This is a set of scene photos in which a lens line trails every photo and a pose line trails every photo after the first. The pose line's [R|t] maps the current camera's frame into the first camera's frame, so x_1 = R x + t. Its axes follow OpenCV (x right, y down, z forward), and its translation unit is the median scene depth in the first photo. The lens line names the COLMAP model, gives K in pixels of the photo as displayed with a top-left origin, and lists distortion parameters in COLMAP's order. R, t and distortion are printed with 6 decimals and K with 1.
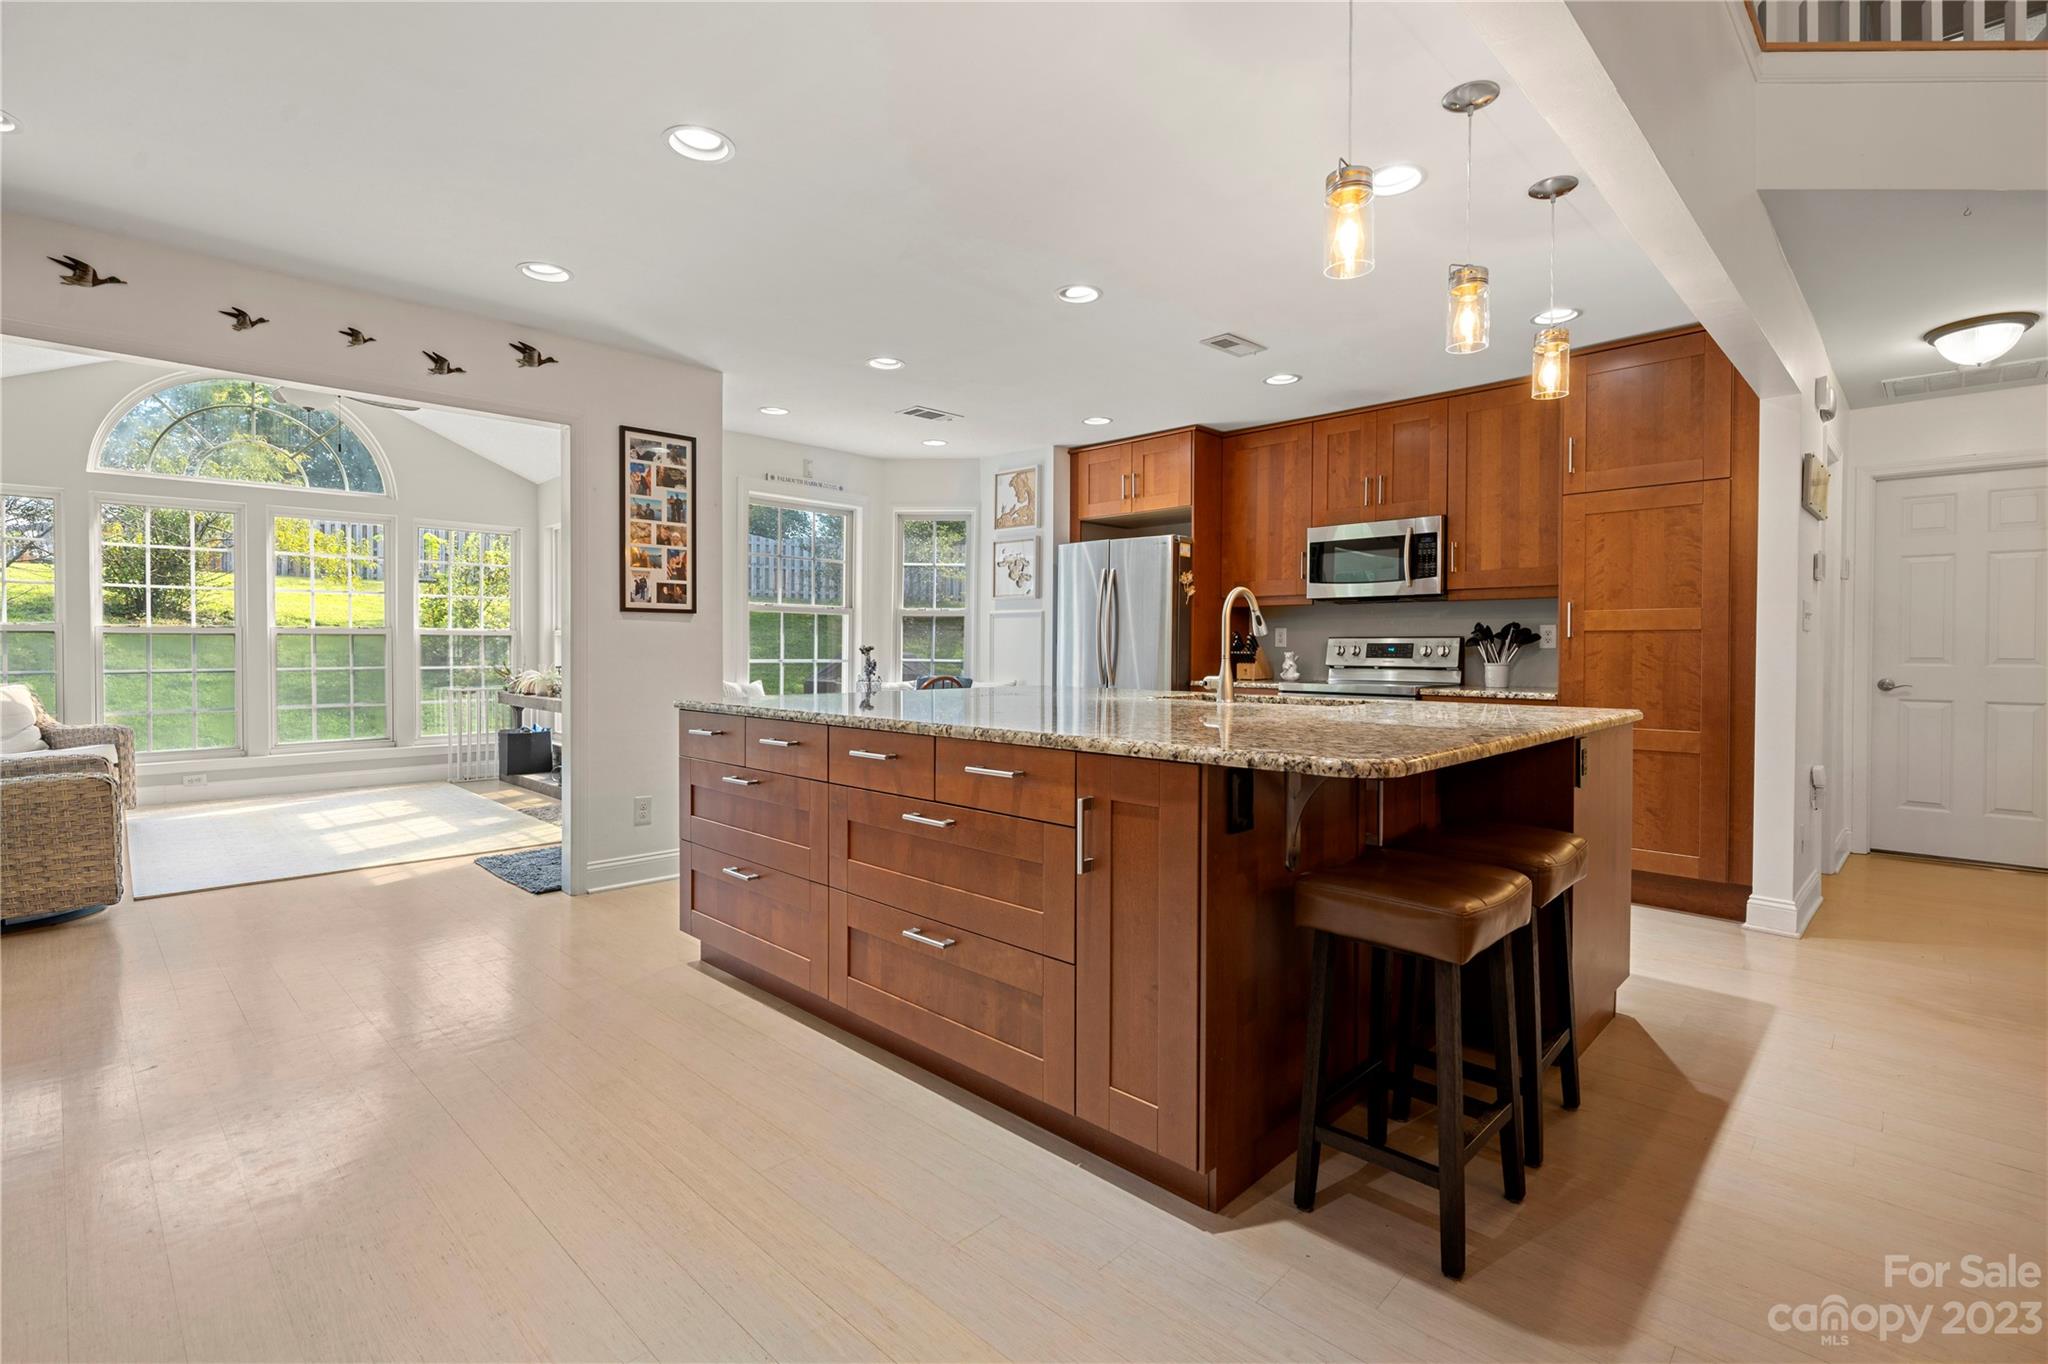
lens RADIAL K [[935.8, 0, 1027.1], [0, 935.8, 662.3], [0, 0, 1]] dist [0.001147, 0.000450]
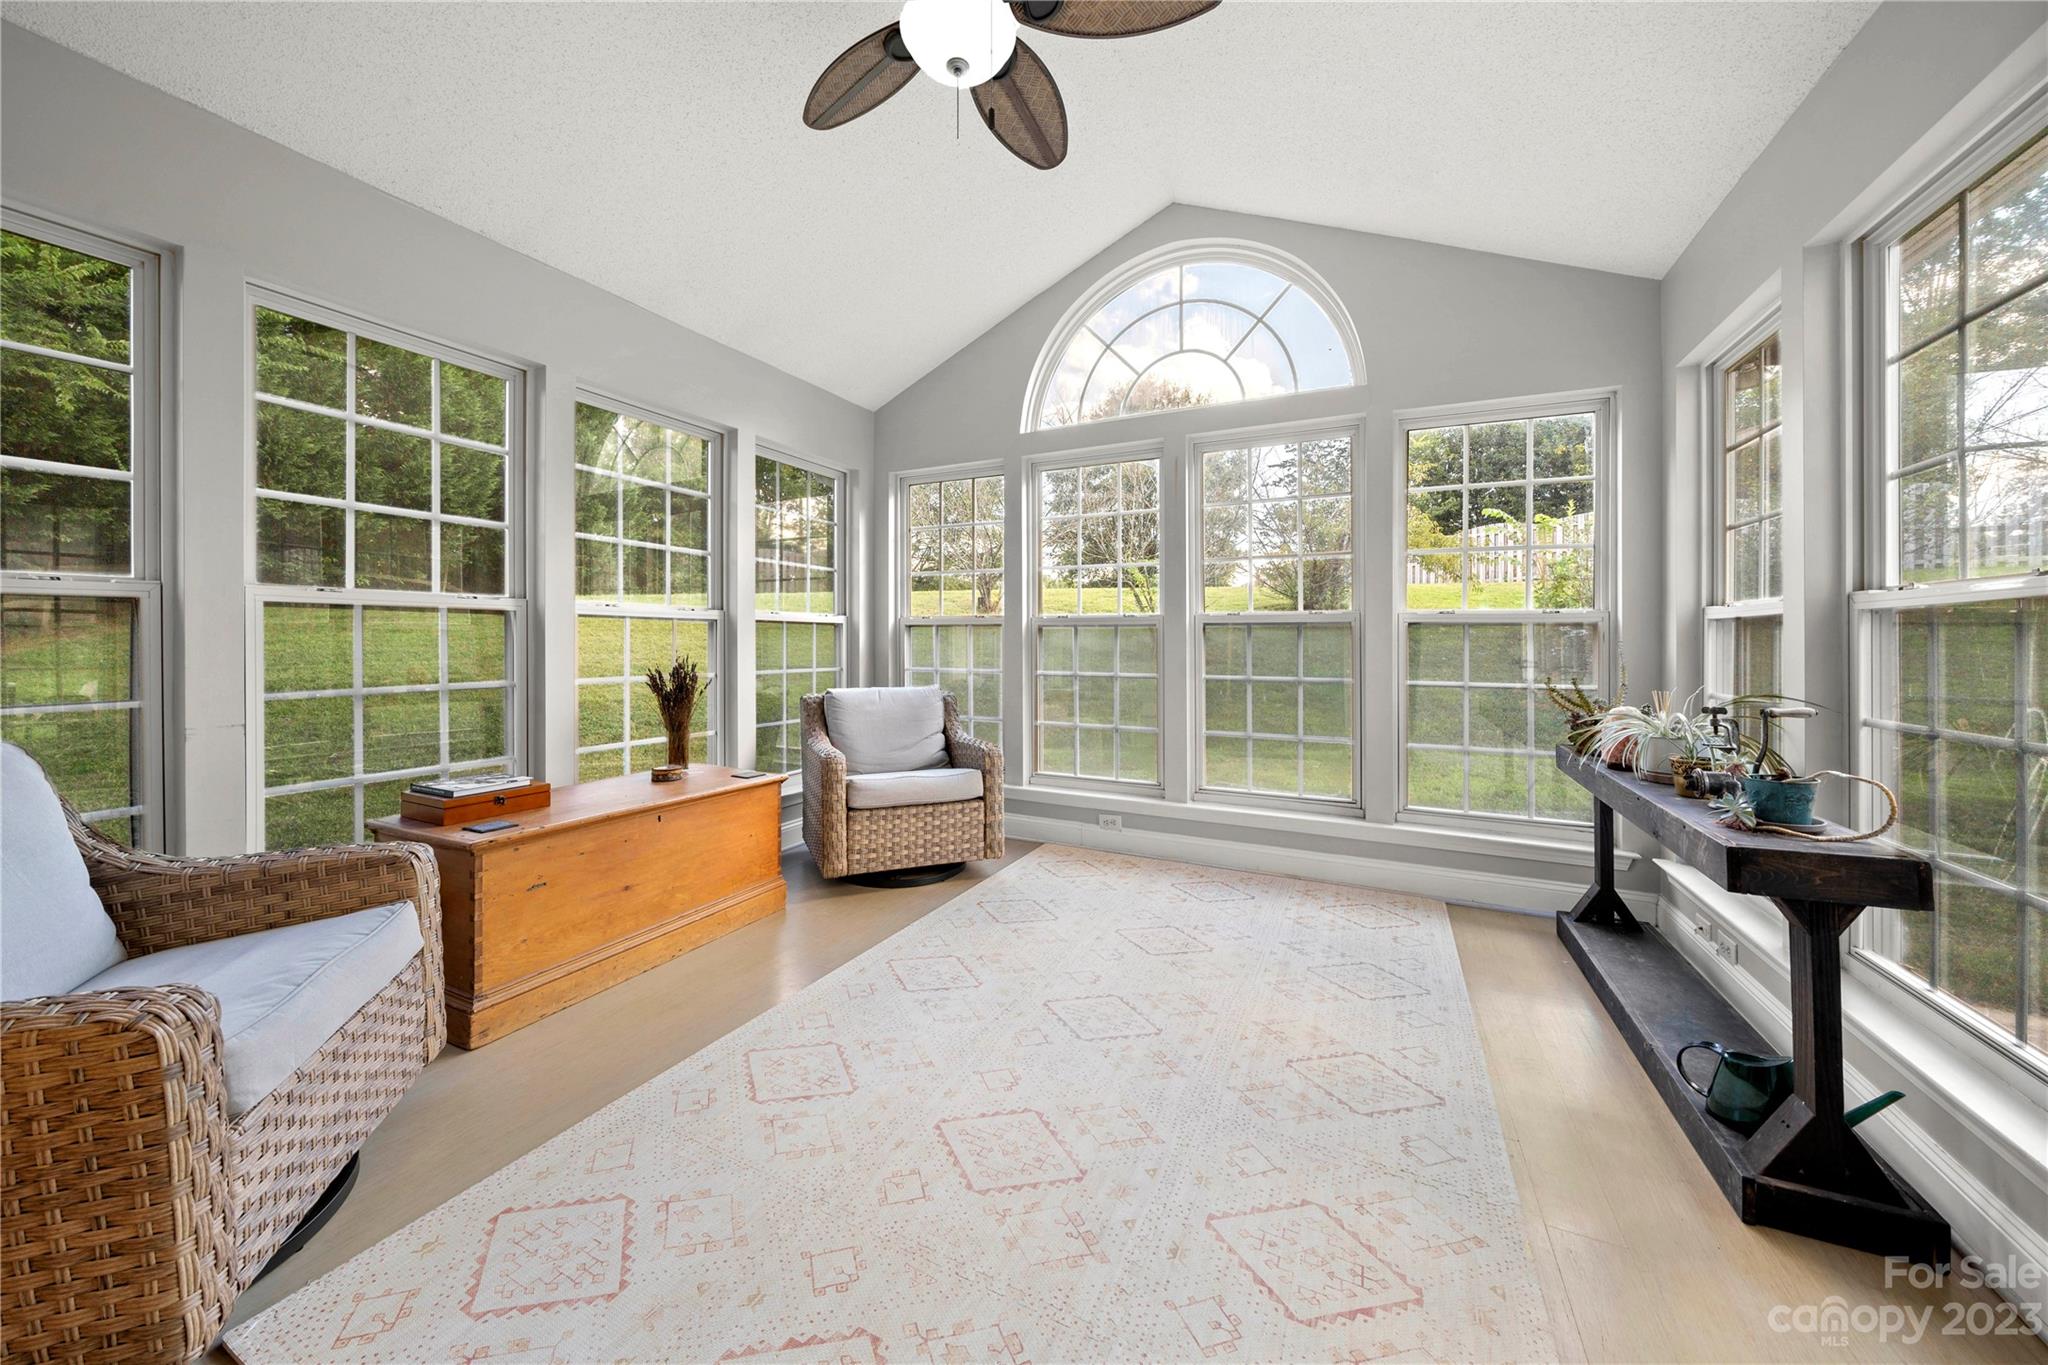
lens RADIAL K [[727.6, 0, 1022.5], [0, 727.6, 625.0], [0, 0, 1]] dist [-0.002006, -0.000116]
pose [[0.329736, -0.004969, -0.944060, -0.494695], [-0.015030, 0.999832, -0.010512, -0.031915], [0.943954, 0.017656, 0.329606, 1.004970]]
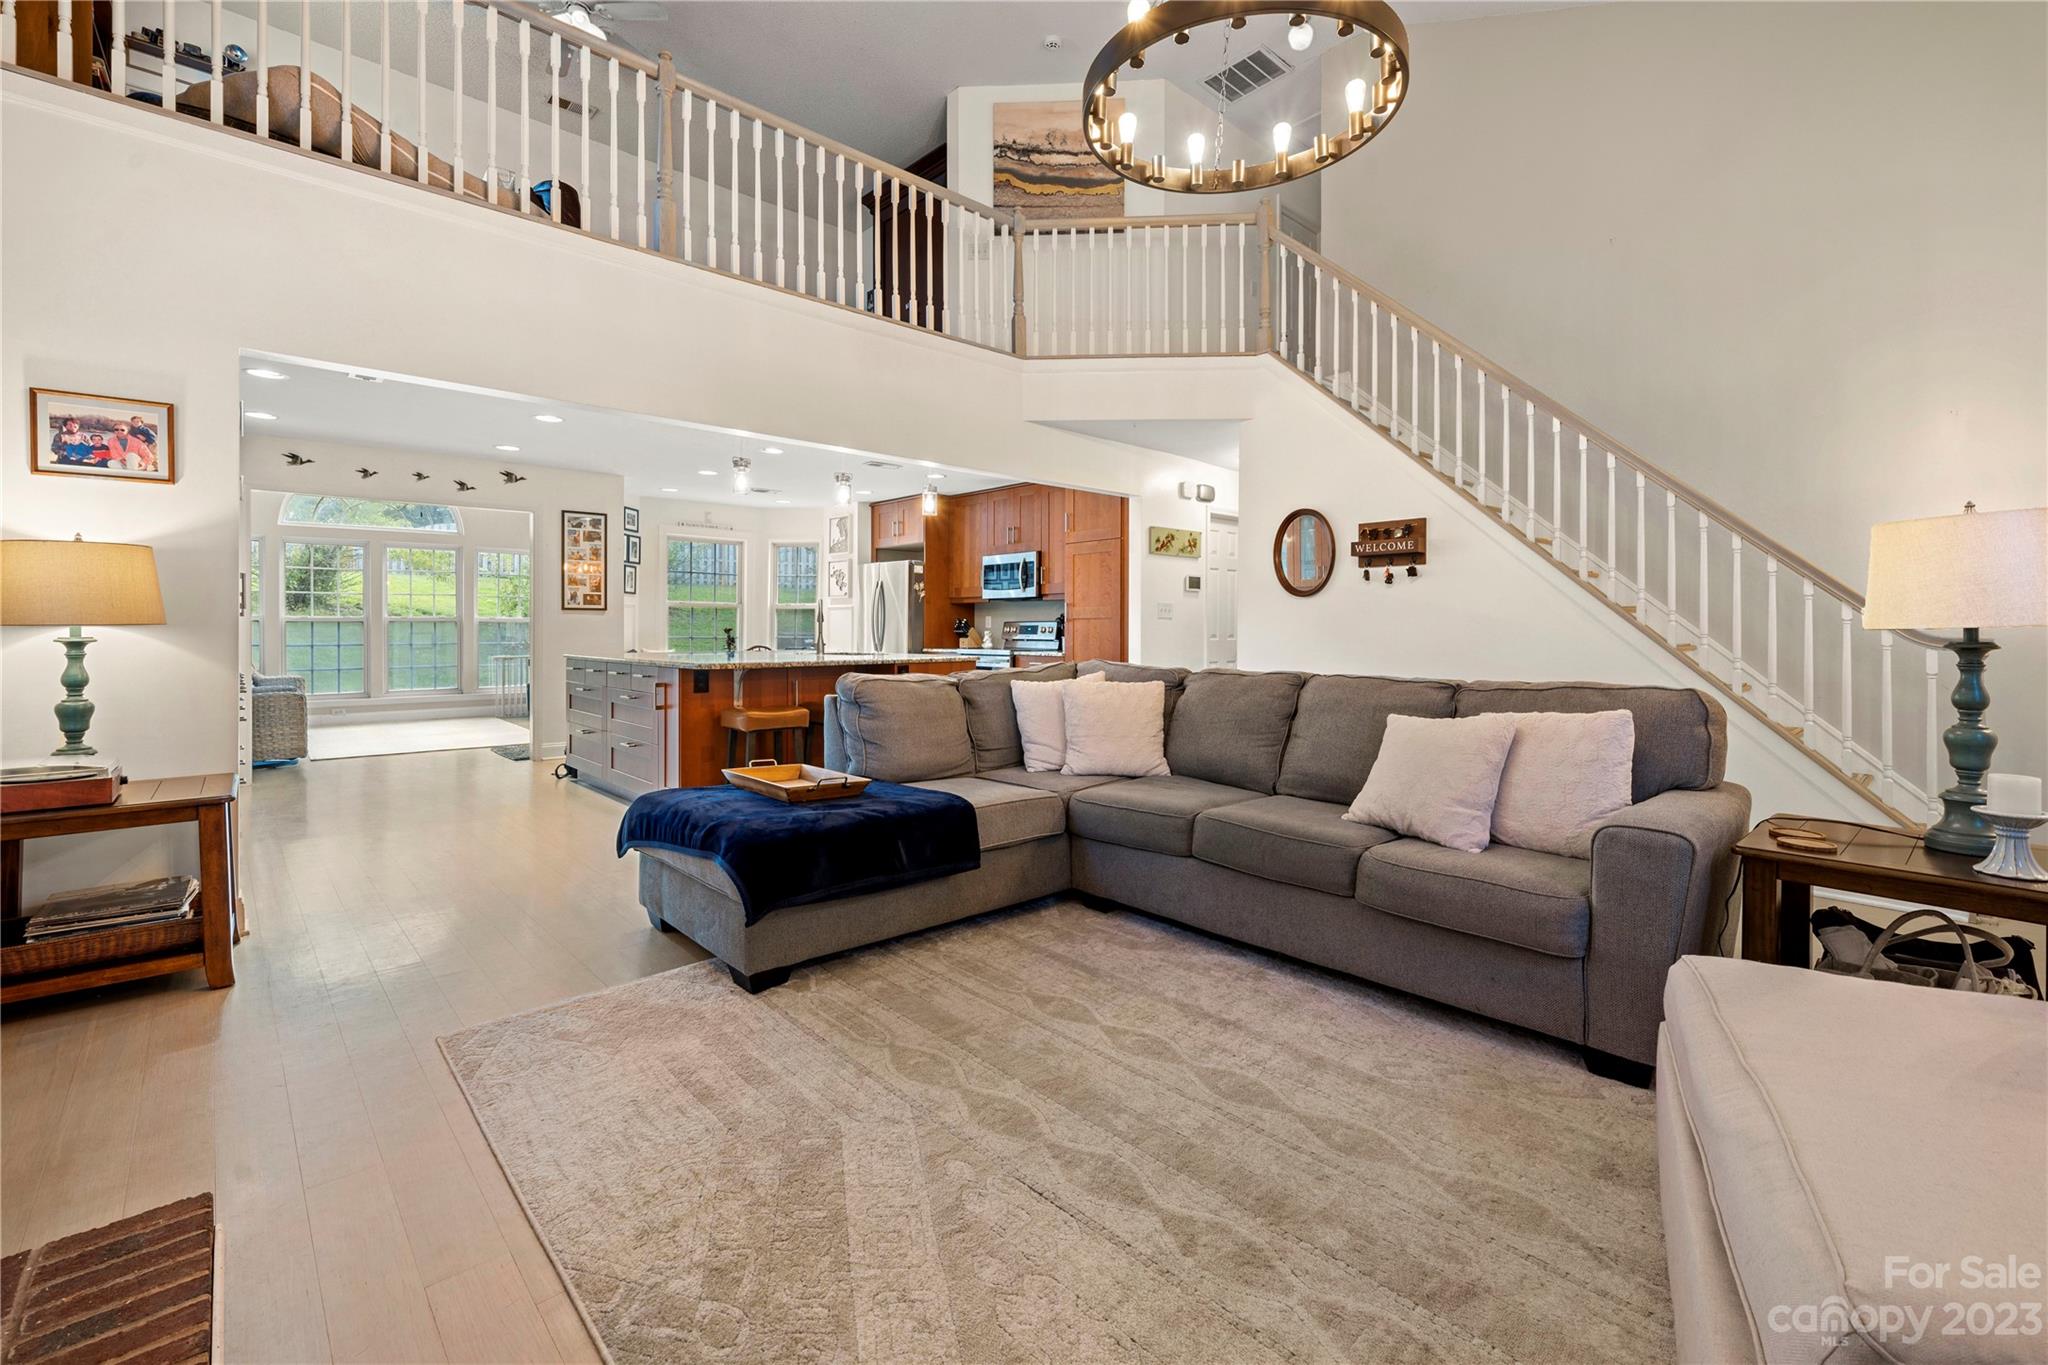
lens RADIAL K [[865.2, 0, 1030.1], [0, 865.2, 631.2], [0, 0, 1]] dist [0.002889, 0.000041]
pose [[0.998721, -0.002295, -0.050508, 0.512827], [0.001603, 0.999904, -0.013749, 0.012055], [0.050535, 0.013651, 0.998629, -0.591303]]
